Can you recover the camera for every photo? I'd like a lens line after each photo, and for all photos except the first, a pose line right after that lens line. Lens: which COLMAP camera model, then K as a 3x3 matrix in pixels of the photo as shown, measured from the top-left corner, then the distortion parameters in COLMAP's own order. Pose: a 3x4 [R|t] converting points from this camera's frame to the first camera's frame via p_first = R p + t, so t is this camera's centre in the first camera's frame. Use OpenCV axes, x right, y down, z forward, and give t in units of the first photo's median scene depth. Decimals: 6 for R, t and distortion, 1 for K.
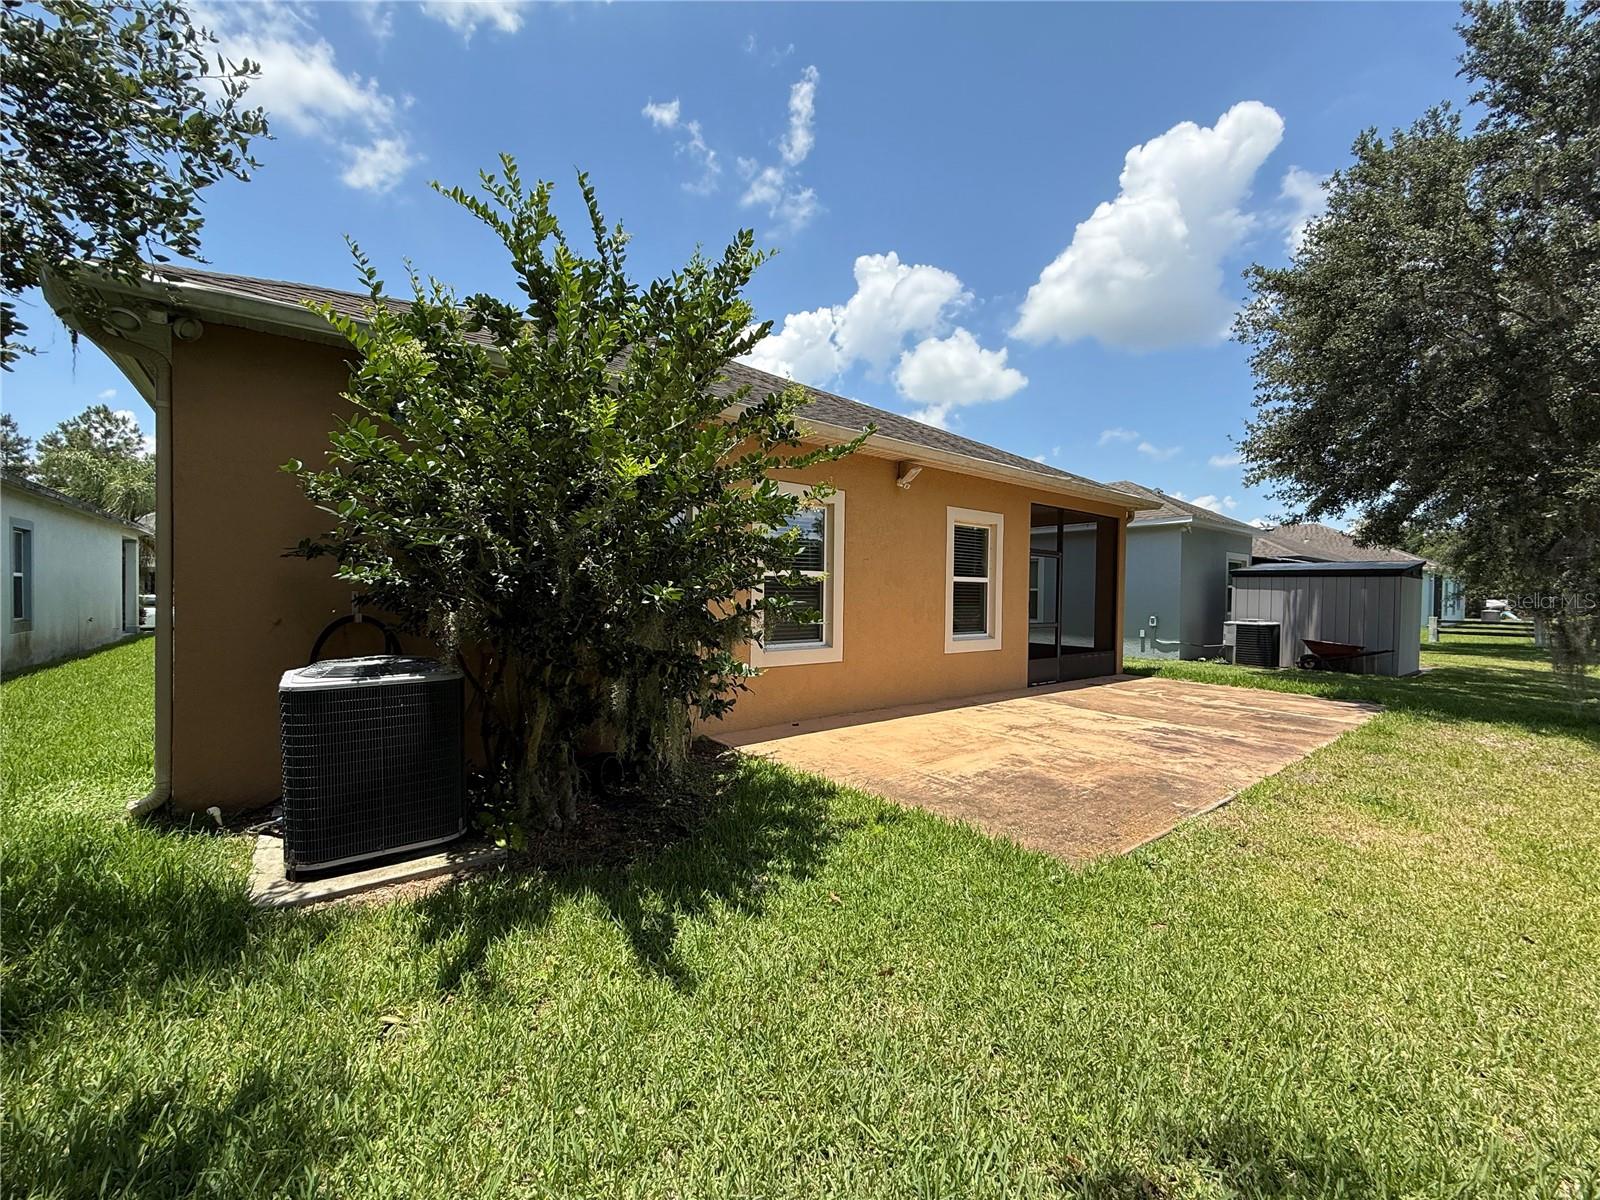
lens RADIAL K [[638.6, 0, 761.9], [0, 638.6, 601.0], [0, 0, 1]] dist [-0.001454, 0.001401]
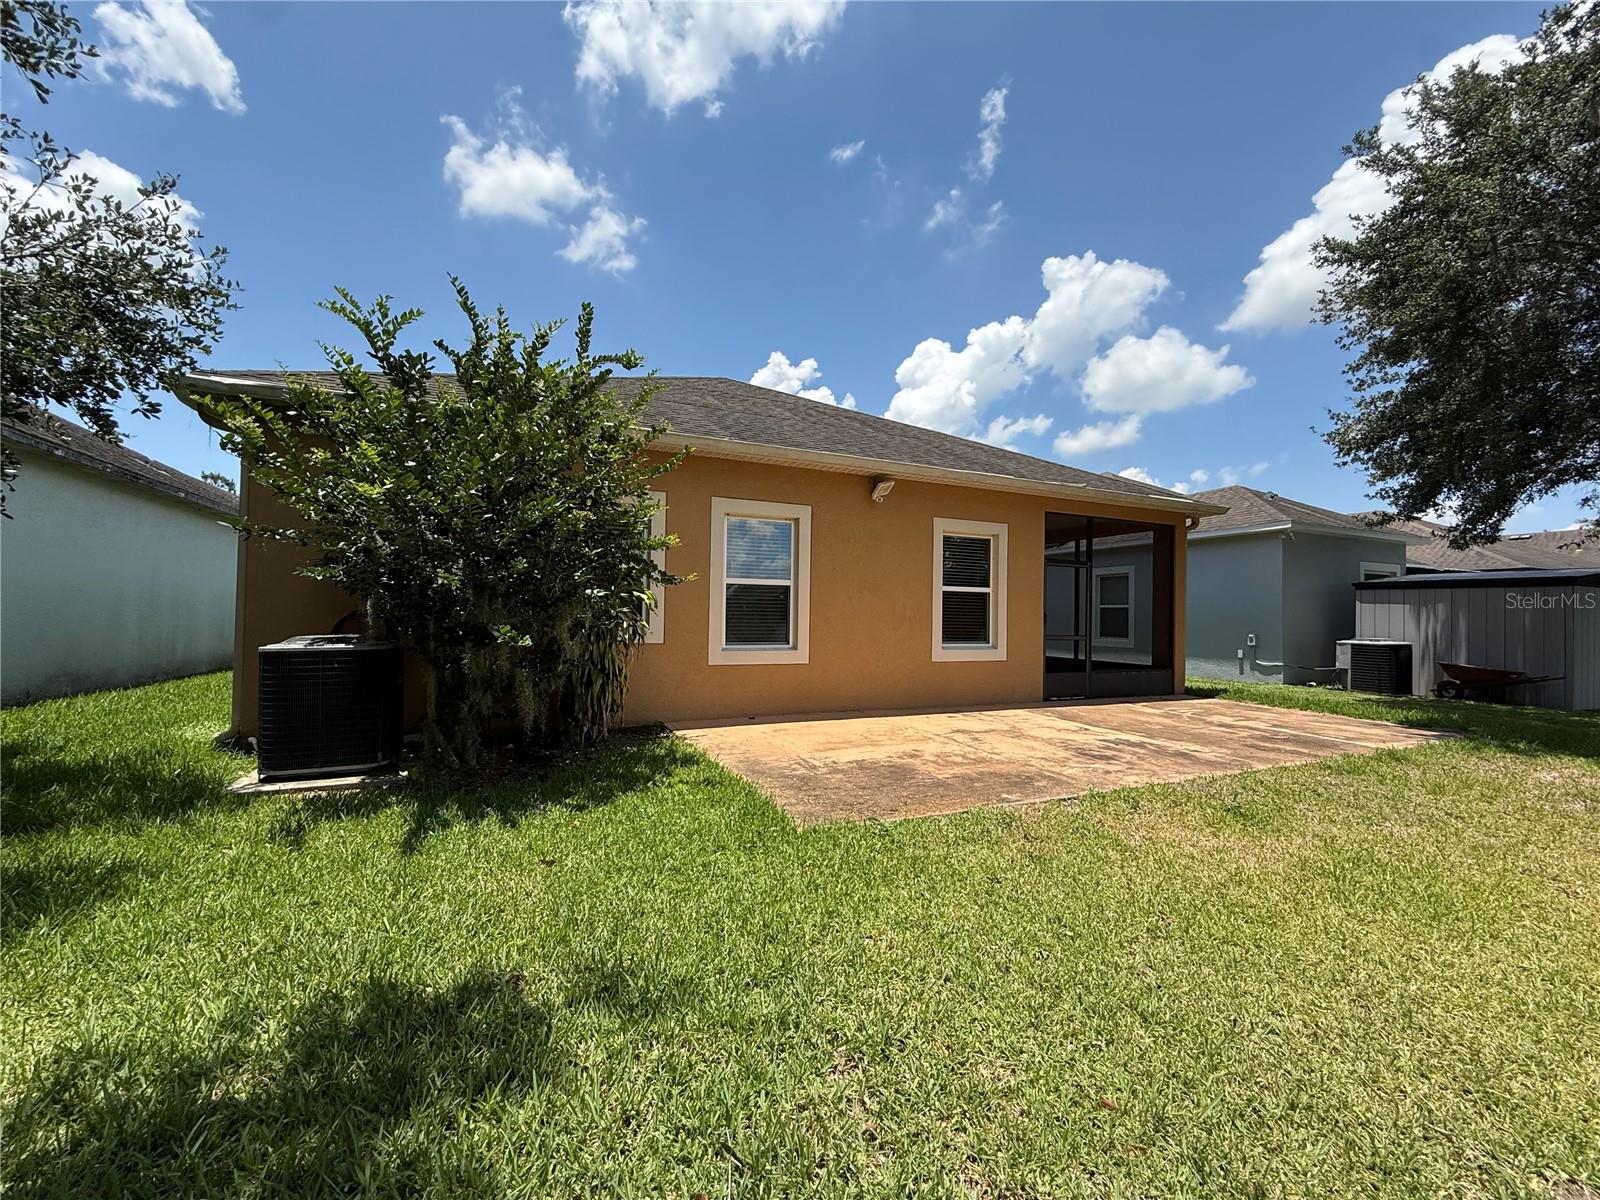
lens RADIAL K [[638.6, 0, 771.0], [0, 638.6, 605.4], [0, 0, 1]] dist [-0.001454, 0.001401]
pose [[0.966602, 0.000603, -0.256283, 0.278209], [-0.009026, 0.999457, -0.031689, 0.025417], [0.256124, 0.032944, 0.966082, -0.045998]]
